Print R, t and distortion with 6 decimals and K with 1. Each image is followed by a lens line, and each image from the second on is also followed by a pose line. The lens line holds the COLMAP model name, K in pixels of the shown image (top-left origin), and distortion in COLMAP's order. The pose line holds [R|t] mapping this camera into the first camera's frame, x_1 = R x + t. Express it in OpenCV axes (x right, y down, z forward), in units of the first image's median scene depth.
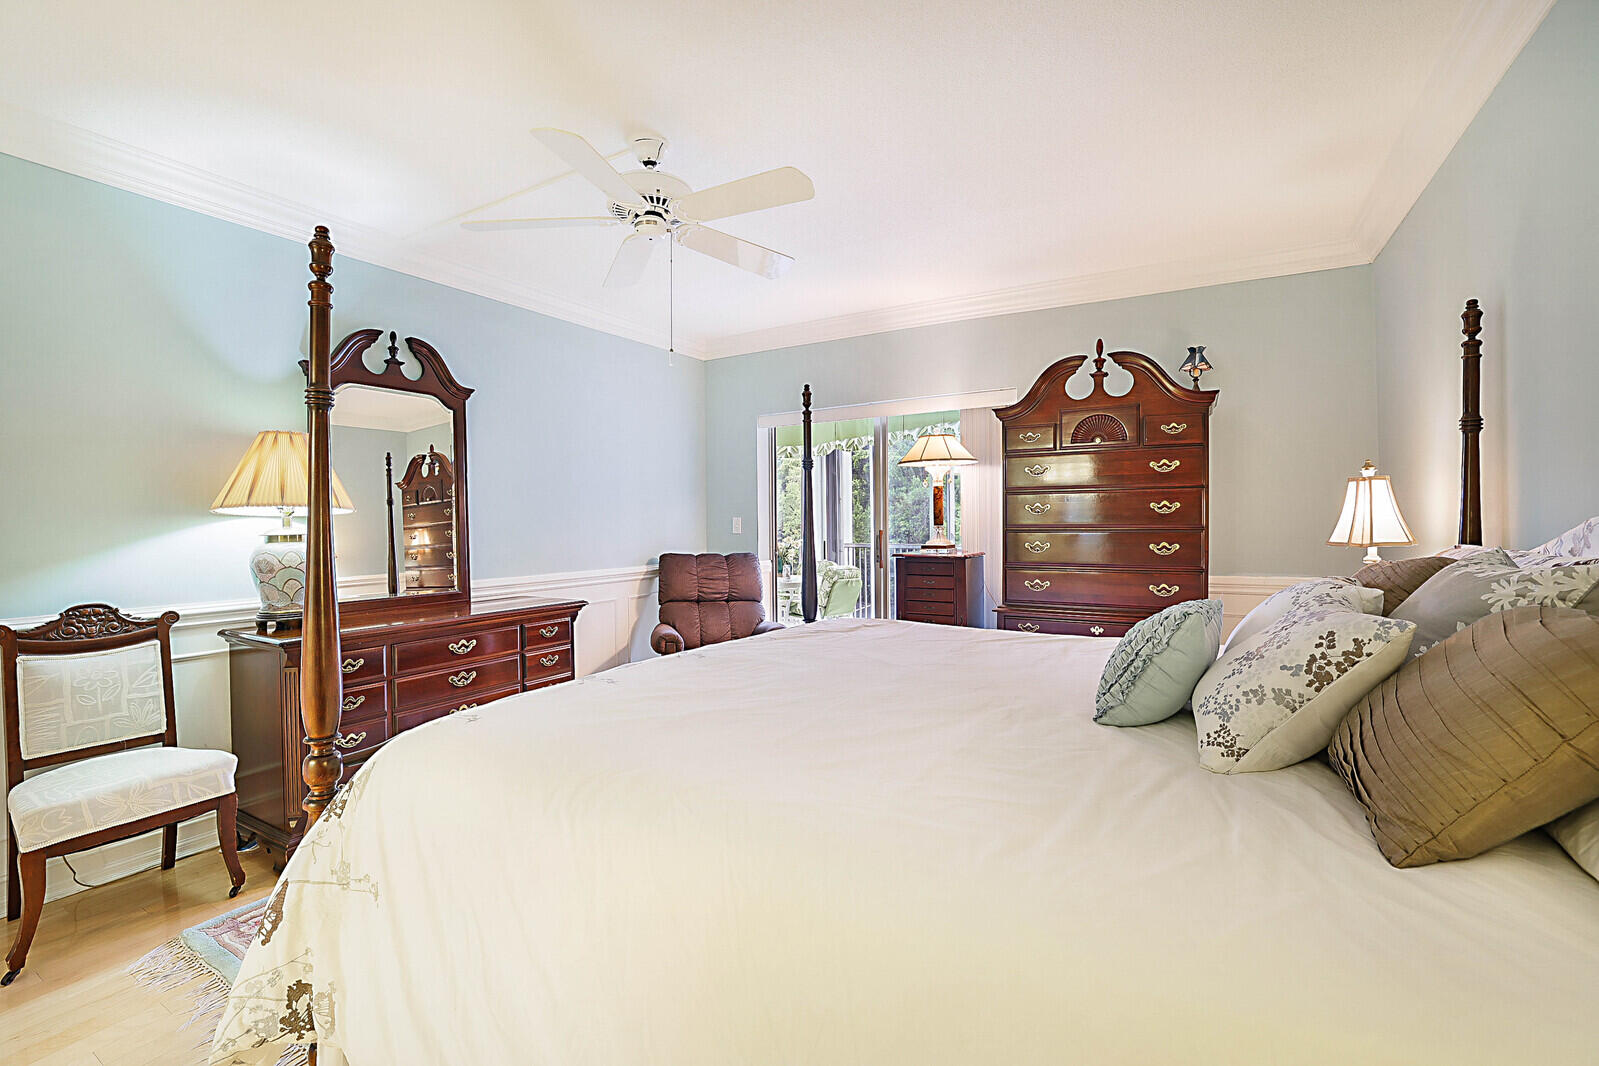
lens RADIAL K [[683.3, 0, 799.5], [0, 683.3, 533.0], [0, 0, 1]] dist [0.000030, -0.000002]
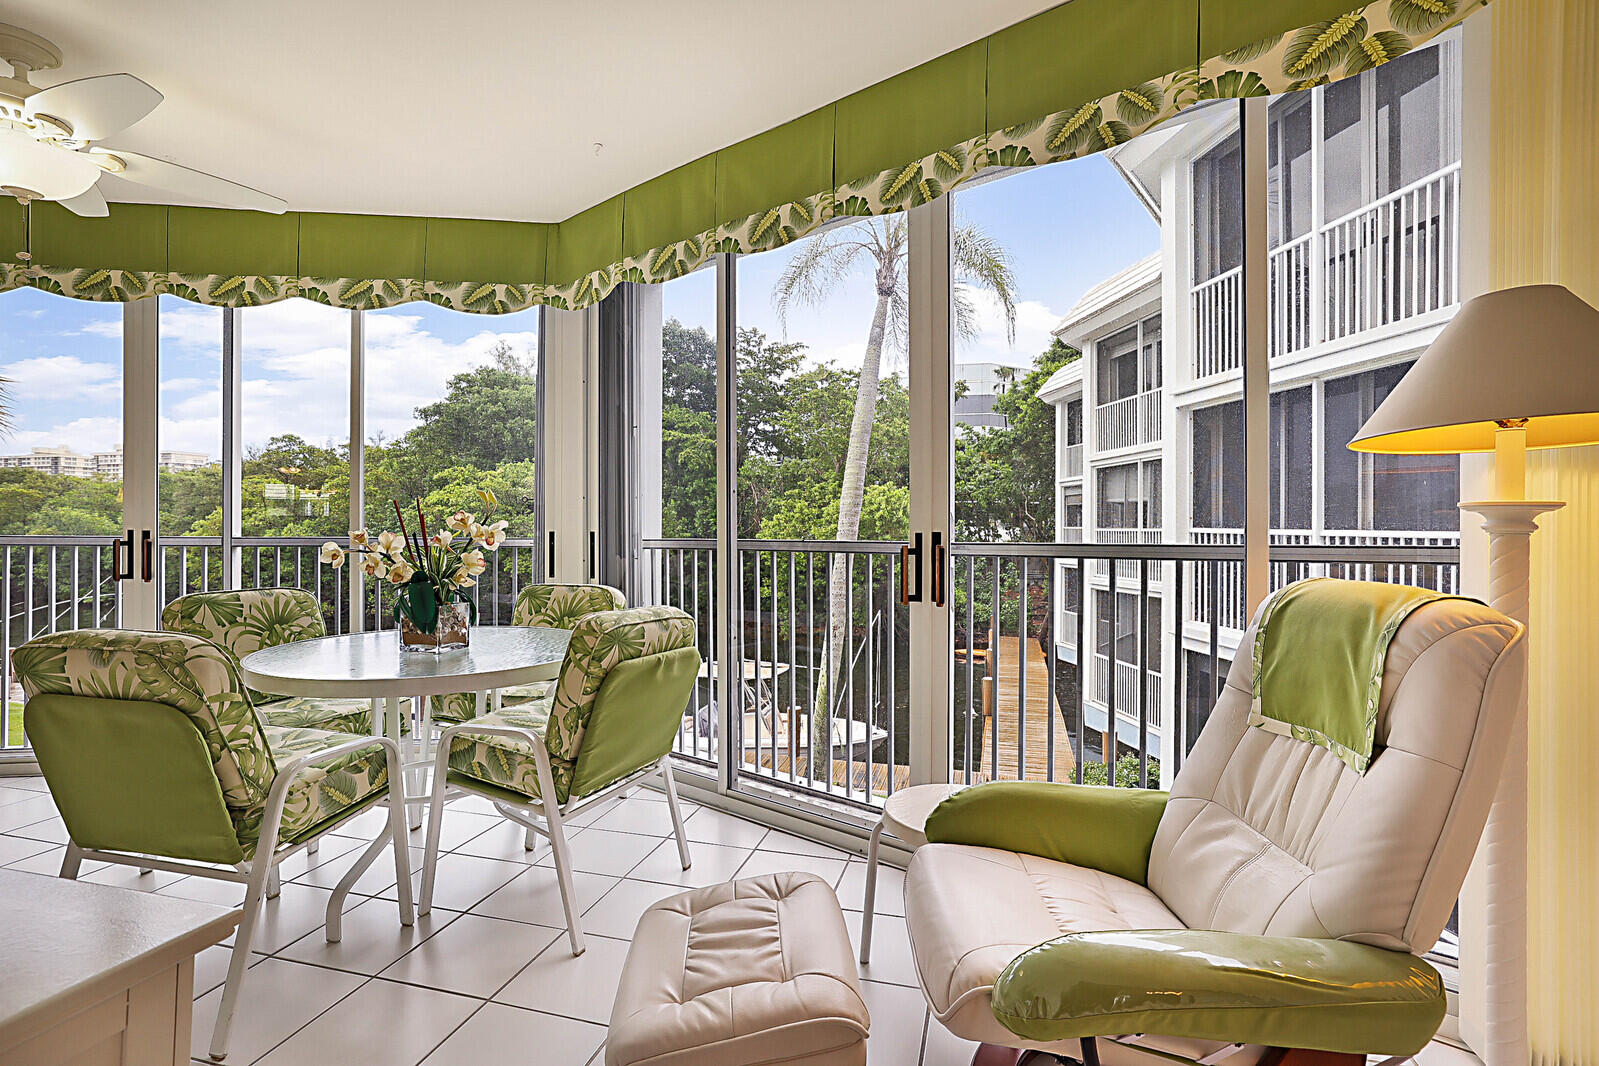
lens RADIAL K [[765.0, 0, 799.5], [0, 765.0, 533.0], [0, 0, 1]] dist [-0.000159, -0.000006]
pose [[0.964460, 0.011908, 0.263960, 0.040171], [-0.008453, 0.999863, -0.014222, 0.018723], [-0.264093, 0.011485, 0.964429, 0.626047]]
